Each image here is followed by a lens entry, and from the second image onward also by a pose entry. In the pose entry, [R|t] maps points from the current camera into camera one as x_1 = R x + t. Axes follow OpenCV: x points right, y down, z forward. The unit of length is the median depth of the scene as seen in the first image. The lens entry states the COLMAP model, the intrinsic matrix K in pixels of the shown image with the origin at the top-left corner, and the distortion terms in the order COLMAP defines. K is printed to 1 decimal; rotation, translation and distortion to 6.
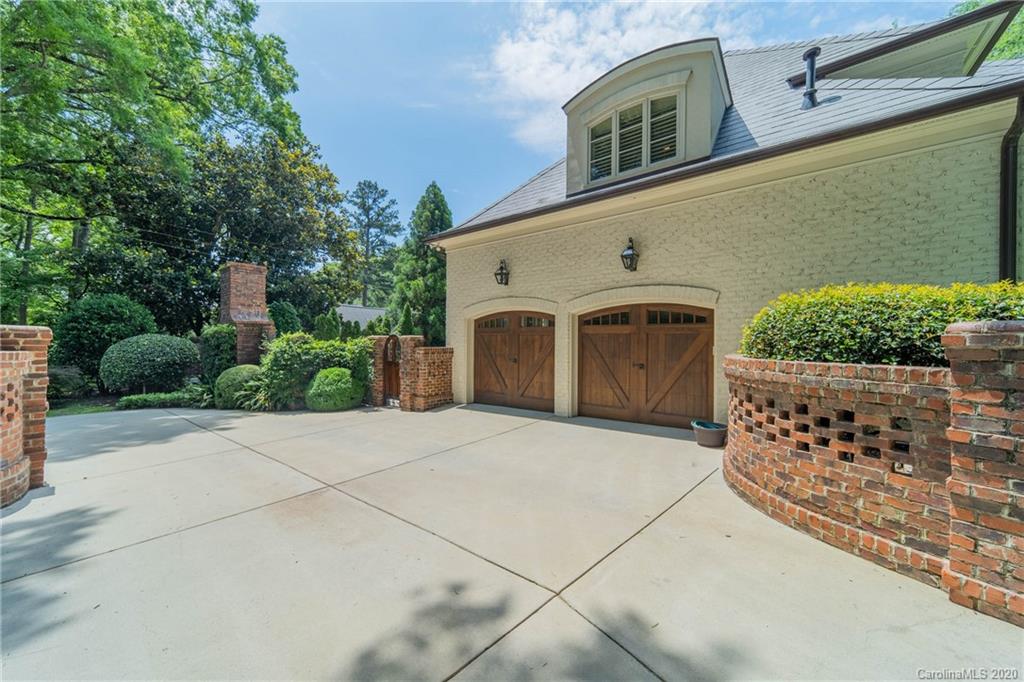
lens RADIAL K [[360.7, 0, 514.6], [0, 360.7, 340.8], [0, 0, 1]] dist [0.009101, -0.000400]
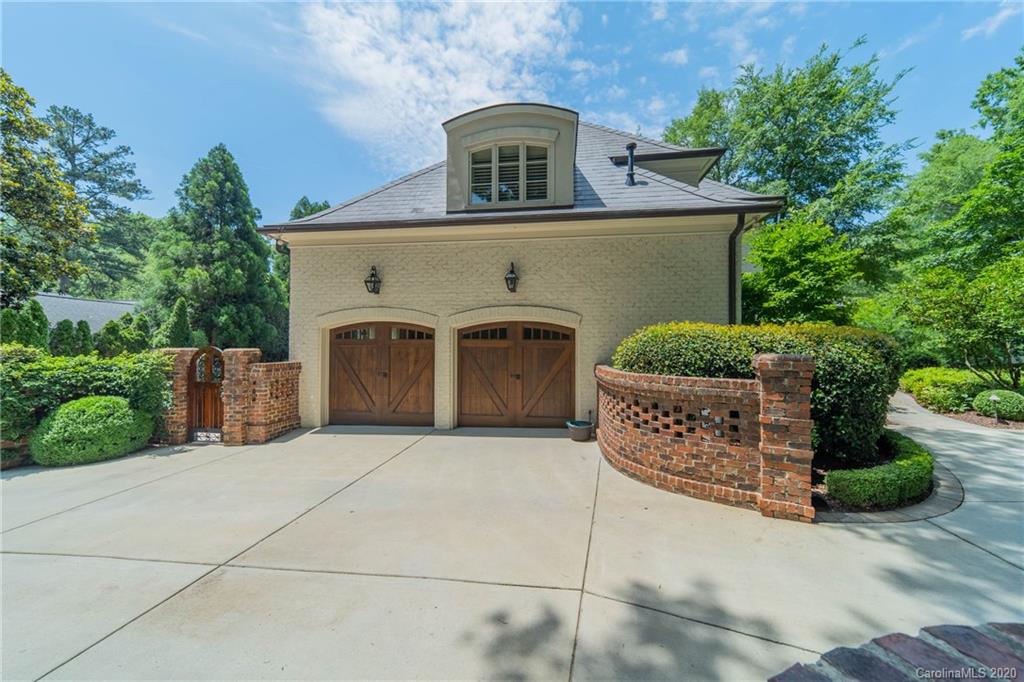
lens RADIAL K [[360.7, 0, 515.2], [0, 360.7, 341.3], [0, 0, 1]] dist [0.009101, -0.000400]
pose [[0.868889, 0.000902, 0.495005, -0.170108], [0.001552, 0.999988, -0.004546, -0.027614], [-0.495004, 0.004718, 0.868878, 0.020087]]
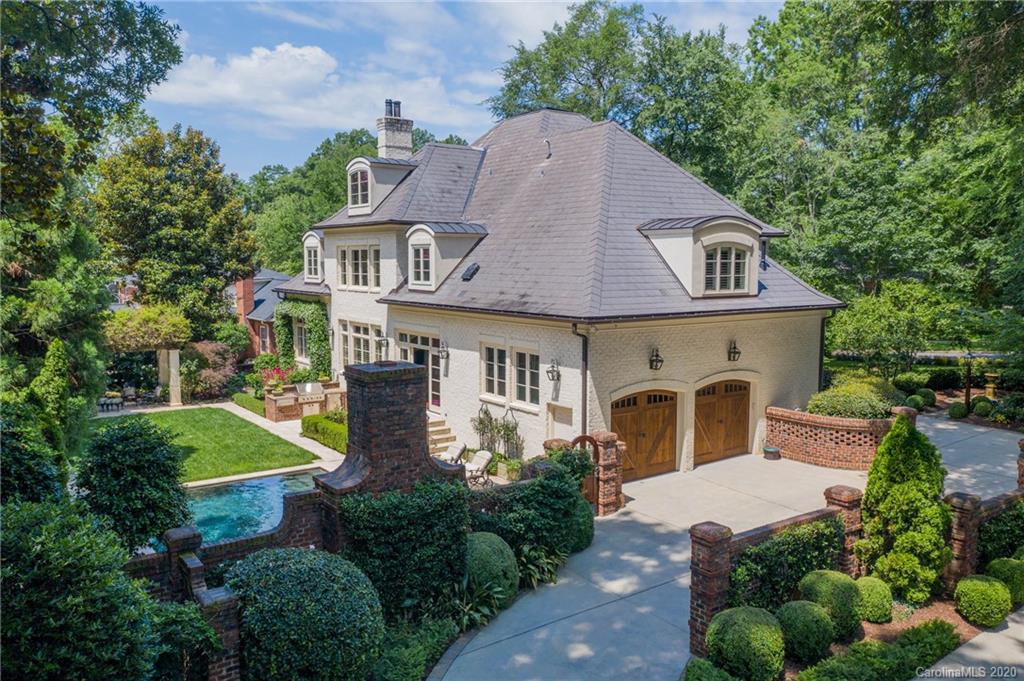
lens RADIAL K [[829.5, 0, 514.1], [0, 829.5, 342.5], [0, 0, 1]] dist [-0.013396, -0.002107]
pose [[0.304098, -0.108250, 0.946471, -2.453561], [-0.001270, 0.993476, 0.114034, -0.507217], [-0.952640, -0.035879, 0.301976, 0.632224]]
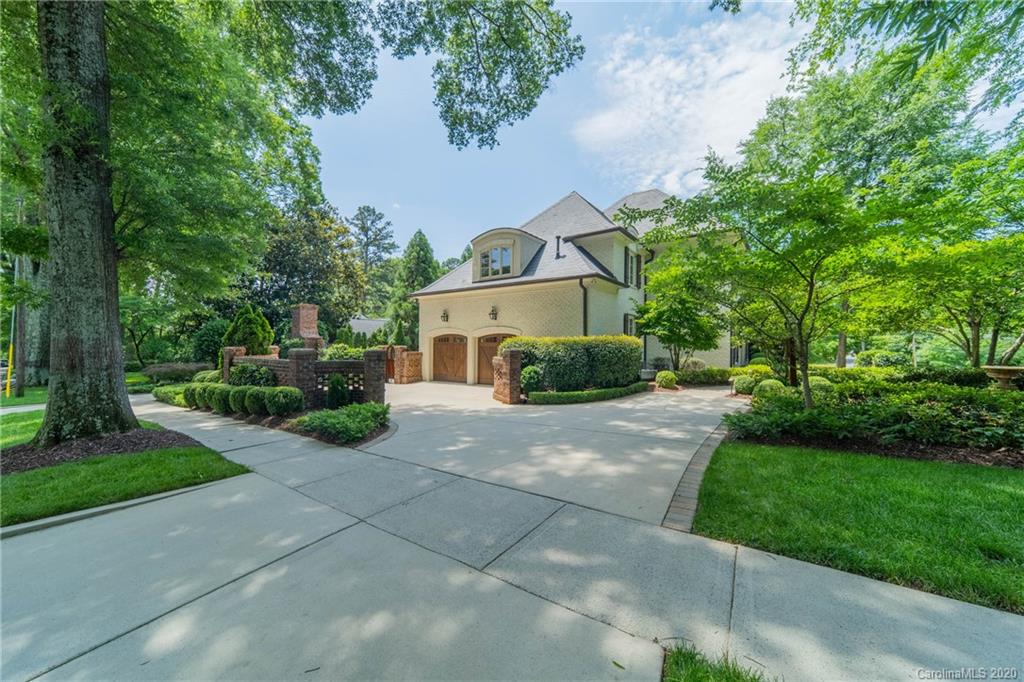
lens RADIAL K [[360.7, 0, 515.2], [0, 360.7, 339.9], [0, 0, 1]] dist [0.009101, -0.000400]
pose [[0.999871, 0.001053, 0.016058, 0.324067], [-0.000959, 0.999982, -0.005905, -0.037262], [-0.016064, 0.005889, 0.999854, -1.031414]]
